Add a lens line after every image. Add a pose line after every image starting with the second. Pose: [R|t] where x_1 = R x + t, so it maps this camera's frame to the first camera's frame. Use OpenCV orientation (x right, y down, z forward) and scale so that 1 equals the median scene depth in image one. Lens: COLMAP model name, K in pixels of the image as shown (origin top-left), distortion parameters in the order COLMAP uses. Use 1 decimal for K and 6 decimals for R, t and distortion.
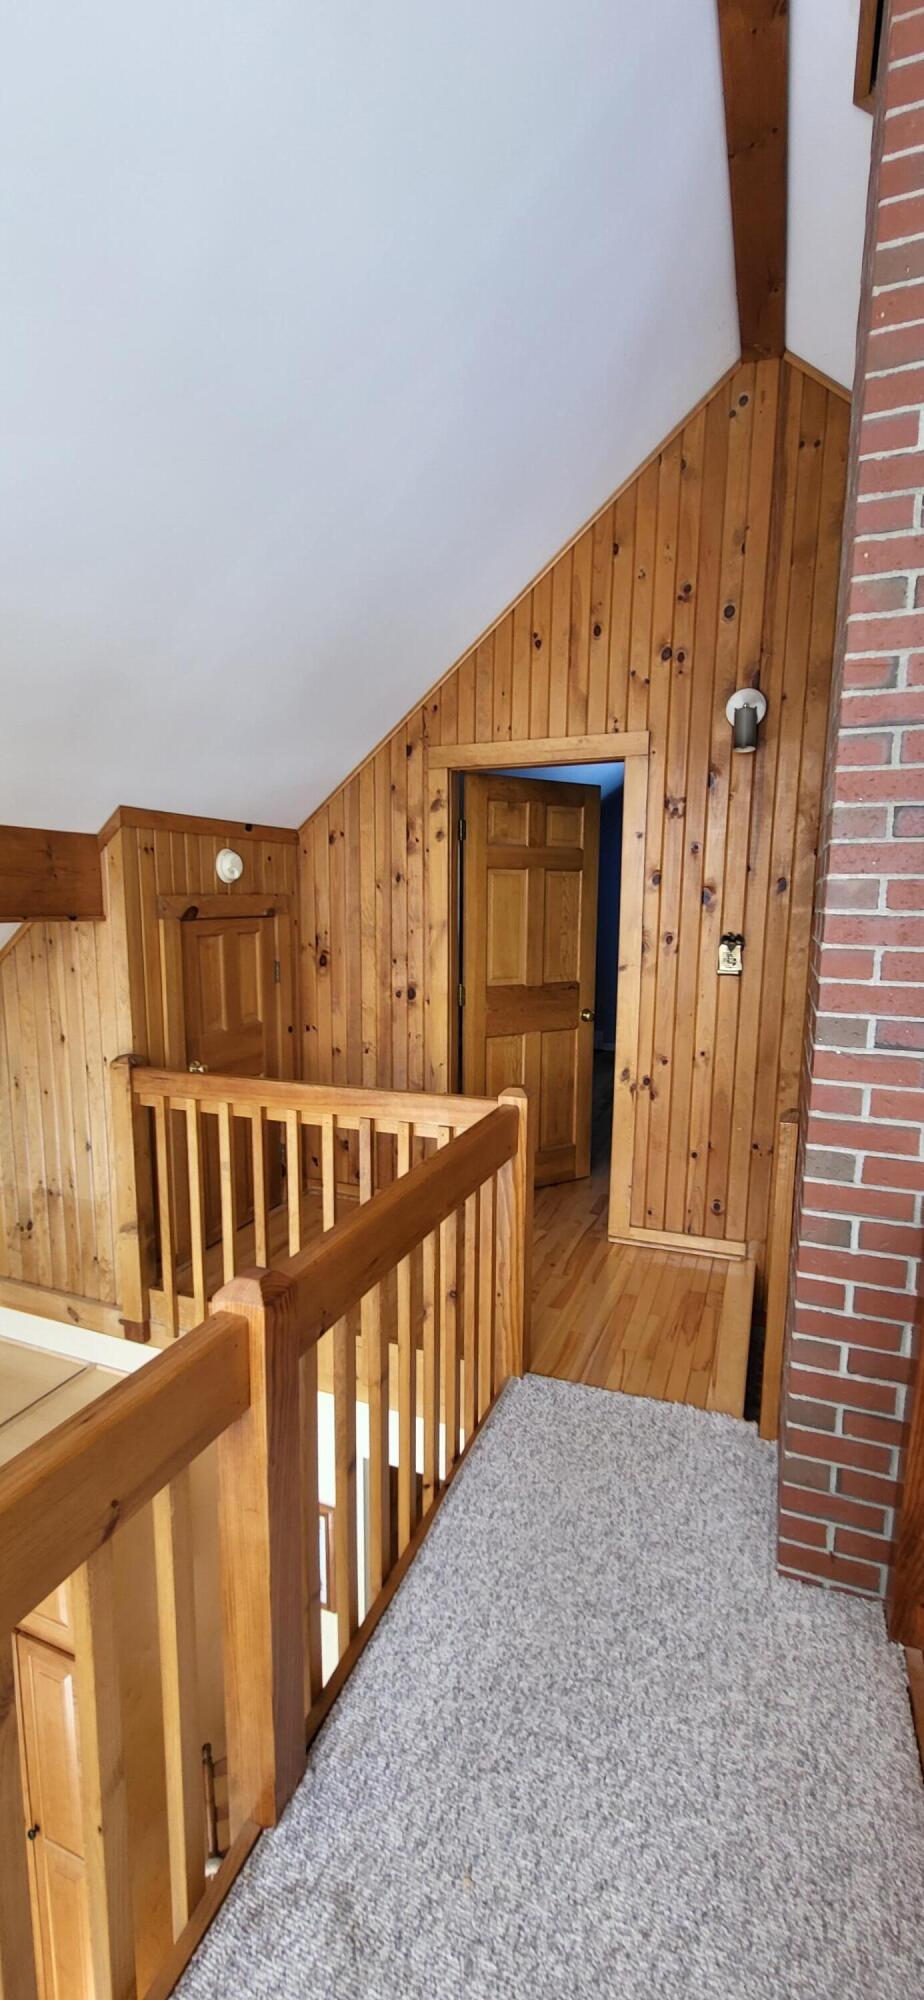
lens RADIAL K [[783.8, 0, 471.8], [0, 783.8, 1008.7], [0, 0, 1]] dist [-0.001514, -0.000128]
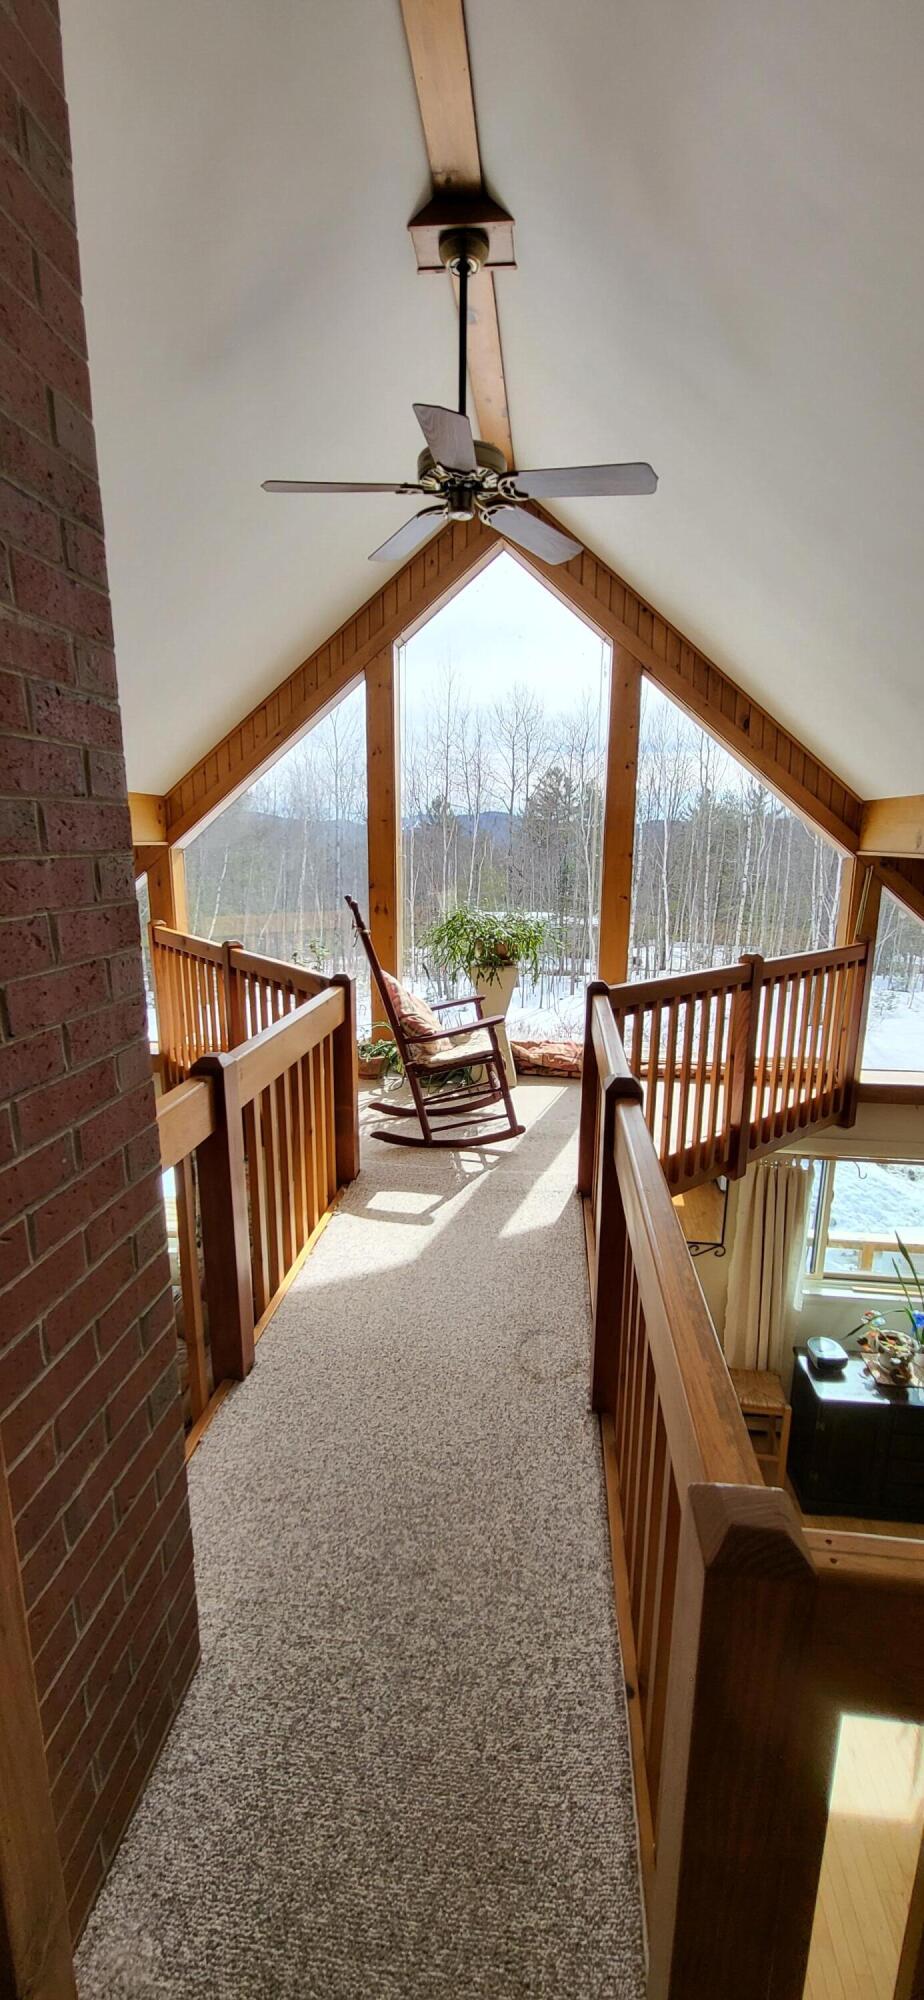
lens RADIAL K [[783.8, 0, 471.8], [0, 783.8, 1008.7], [0, 0, 1]] dist [-0.001514, -0.000128]
pose [[-0.963344, 0.036572, -0.265764, 0.330859], [-0.056994, 0.940148, 0.335967, -0.231947], [0.262145, 0.338799, -0.903601, 1.706872]]
